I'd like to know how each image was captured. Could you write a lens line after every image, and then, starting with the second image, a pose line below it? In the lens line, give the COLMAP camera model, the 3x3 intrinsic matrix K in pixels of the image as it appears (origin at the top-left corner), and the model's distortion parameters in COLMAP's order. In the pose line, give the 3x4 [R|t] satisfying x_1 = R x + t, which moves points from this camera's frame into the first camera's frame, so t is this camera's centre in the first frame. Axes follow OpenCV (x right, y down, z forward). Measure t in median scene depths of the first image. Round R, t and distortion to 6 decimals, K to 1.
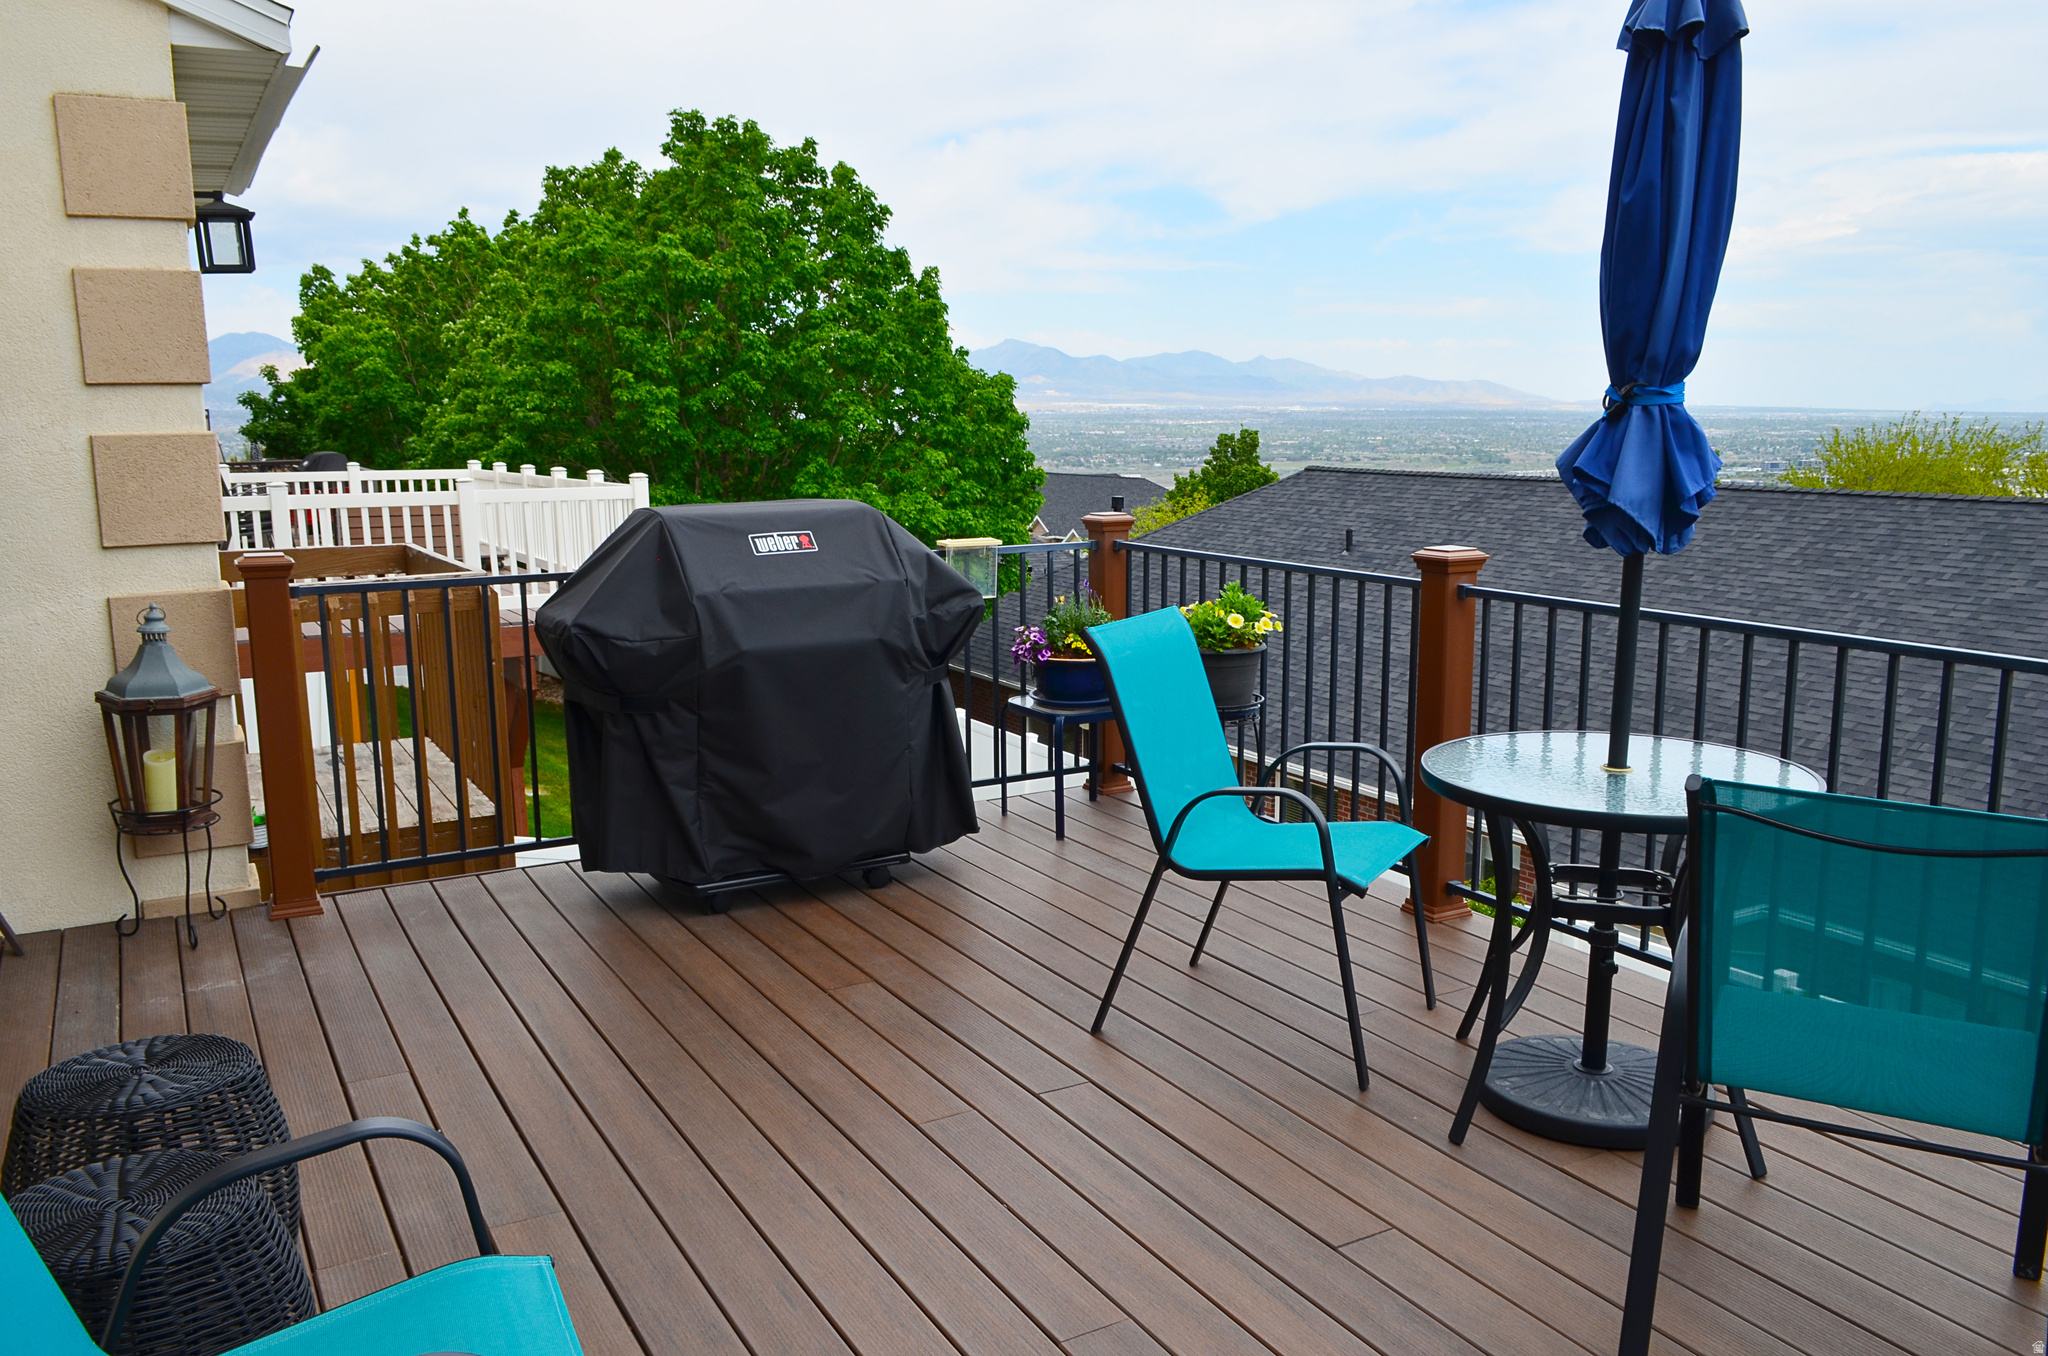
lens RADIAL K [[1578.8, 0, 1030.3], [0, 1578.8, 673.4], [0, 0, 1]] dist [-0.009445, 0.001142]
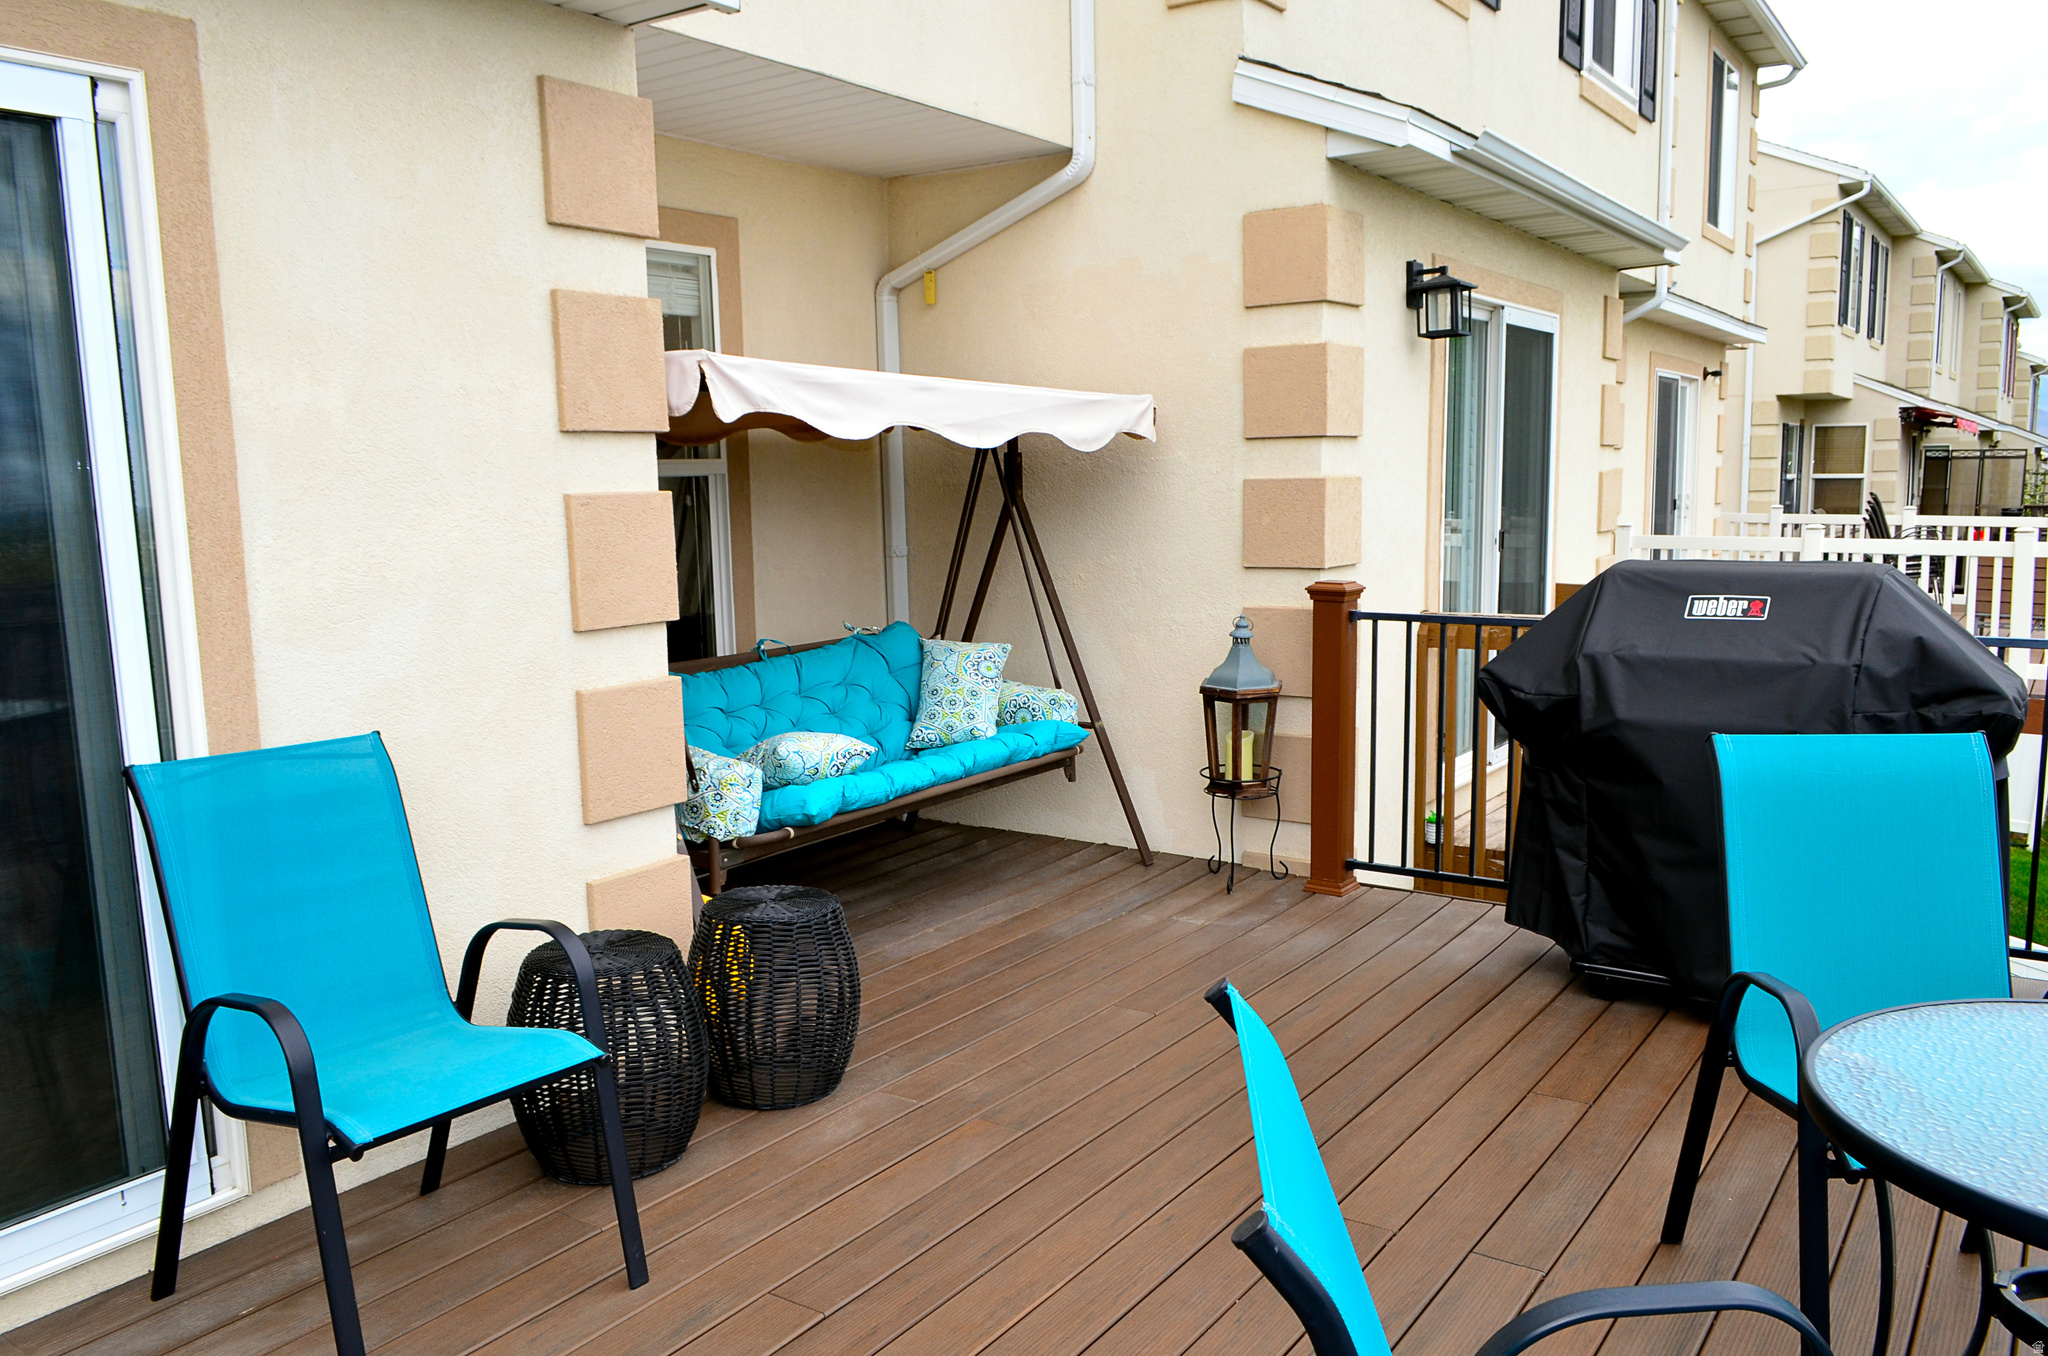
lens RADIAL K [[1578.8, 0, 1026.1], [0, 1578.8, 692.3], [0, 0, 1]] dist [-0.009445, 0.001142]
pose [[0.440025, 0.126036, -0.889097, 0.453734], [-0.136901, 0.987943, 0.072294, -0.046250], [0.887489, 0.089907, 0.451974, 0.266519]]
